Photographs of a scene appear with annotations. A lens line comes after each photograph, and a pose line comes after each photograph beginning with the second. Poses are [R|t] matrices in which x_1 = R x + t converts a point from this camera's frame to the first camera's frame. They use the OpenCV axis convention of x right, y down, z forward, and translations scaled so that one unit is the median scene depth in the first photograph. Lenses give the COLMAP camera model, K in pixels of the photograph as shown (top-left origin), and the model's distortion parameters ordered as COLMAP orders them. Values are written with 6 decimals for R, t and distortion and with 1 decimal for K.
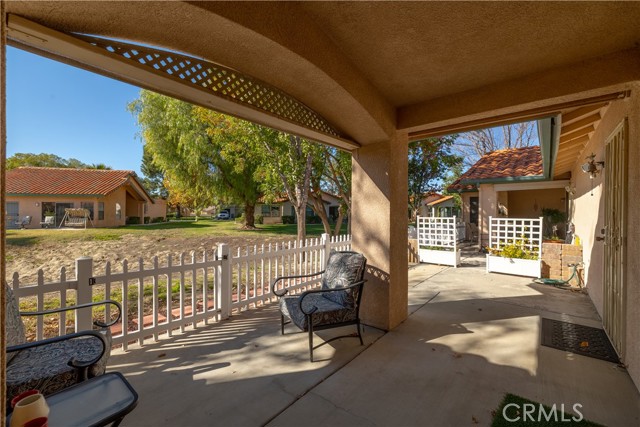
lens RADIAL K [[271.8, 0, 320.0], [0, 271.8, 213.5], [0, 0, 1]] dist [0.000050, 0.000235]
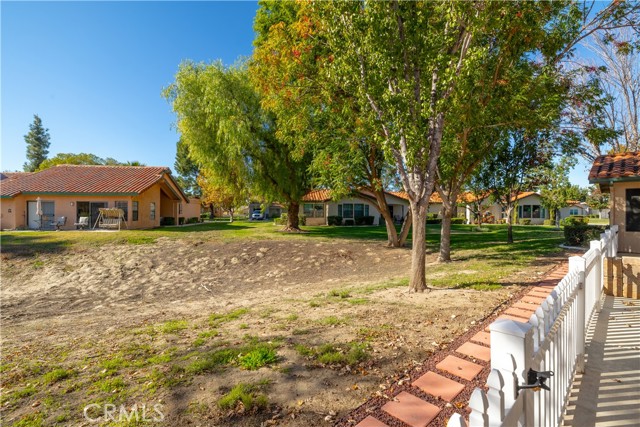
lens RADIAL K [[294.1, 0, 320.0], [0, 294.1, 213.5], [0, 0, 1]] dist [-0.001131, -0.000261]
pose [[0.992697, -0.001285, -0.120631, -0.089774], [0.001265, 0.999999, -0.000241, 0.000490], [0.120631, 0.000086, 0.992697, 0.120229]]
